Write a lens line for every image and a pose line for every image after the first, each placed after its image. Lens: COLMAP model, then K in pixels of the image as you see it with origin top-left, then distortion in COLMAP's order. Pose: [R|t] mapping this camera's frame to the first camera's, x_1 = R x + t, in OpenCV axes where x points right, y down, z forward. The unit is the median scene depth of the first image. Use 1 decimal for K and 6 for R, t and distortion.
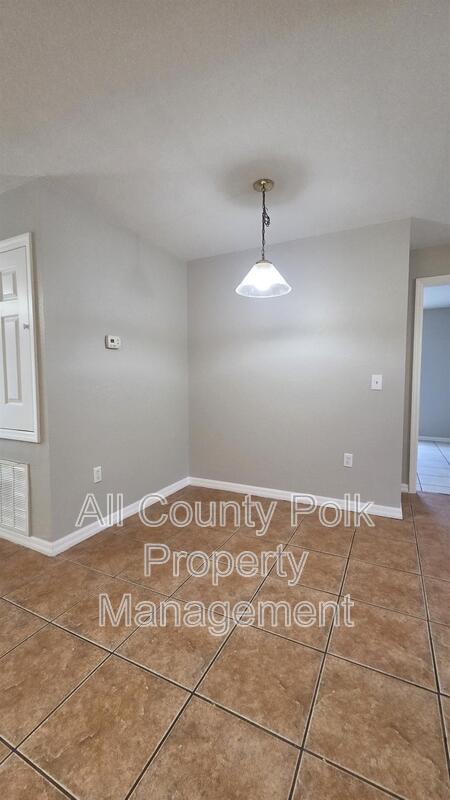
lens RADIAL K [[329.0, 0, 226.3], [0, 329.0, 403.1], [0, 0, 1]] dist [0.000730, 0.000172]
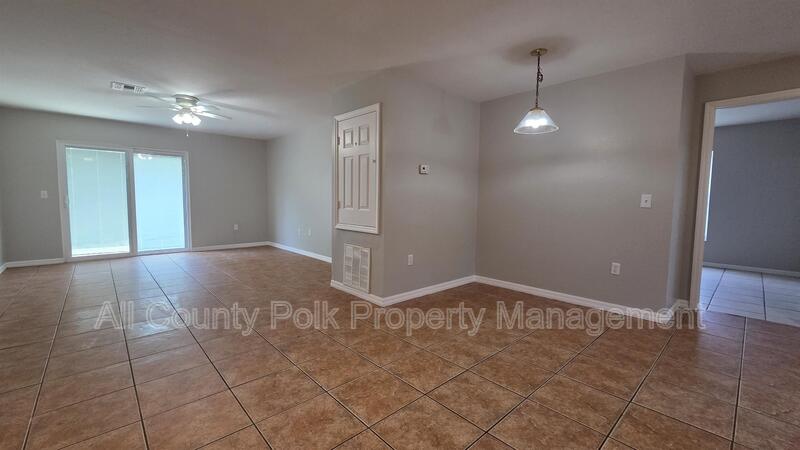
lens RADIAL K [[329.0, 0, 401.1], [0, 329.0, 224.6], [0, 0, 1]] dist [0.000730, 0.000172]
pose [[0.936670, 0.043690, -0.347478, 0.081228], [-0.042444, 0.999036, 0.011201, 0.051045], [0.347633, 0.004257, 0.937621, -0.440636]]
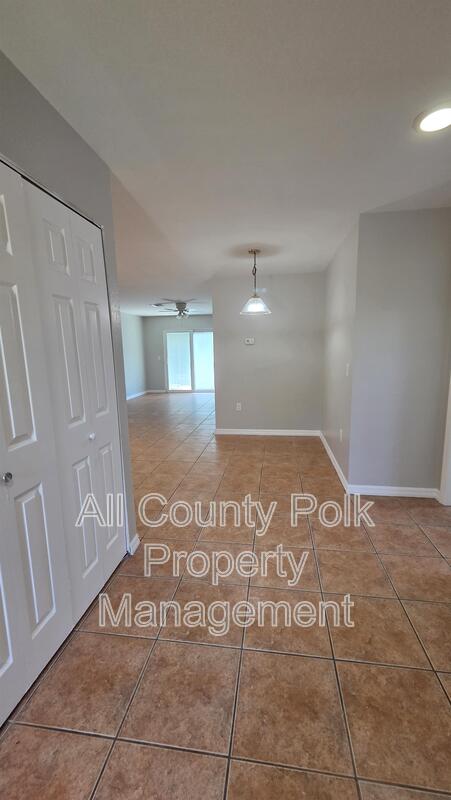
lens RADIAL K [[332.1, 0, 229.2], [0, 332.1, 401.8], [0, 0, 1]] dist [0.001292, 0.000107]
pose [[0.313919, 0.148288, -0.937798, 1.762234], [-0.049649, 0.988941, 0.139755, -0.121433], [0.948151, 0.002689, 0.317810, 0.309043]]
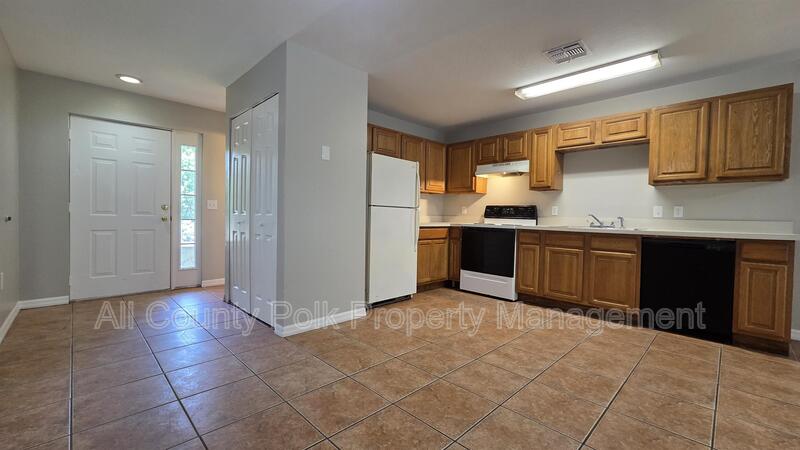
lens RADIAL K [[329.0, 0, 396.4], [0, 329.0, 223.5], [0, 0, 1]] dist [0.000730, 0.000172]
pose [[-0.944169, -0.018760, 0.328928, -0.072728], [0.009853, 0.996323, 0.085106, -0.025315], [-0.329315, 0.083595, -0.940512, 1.353529]]
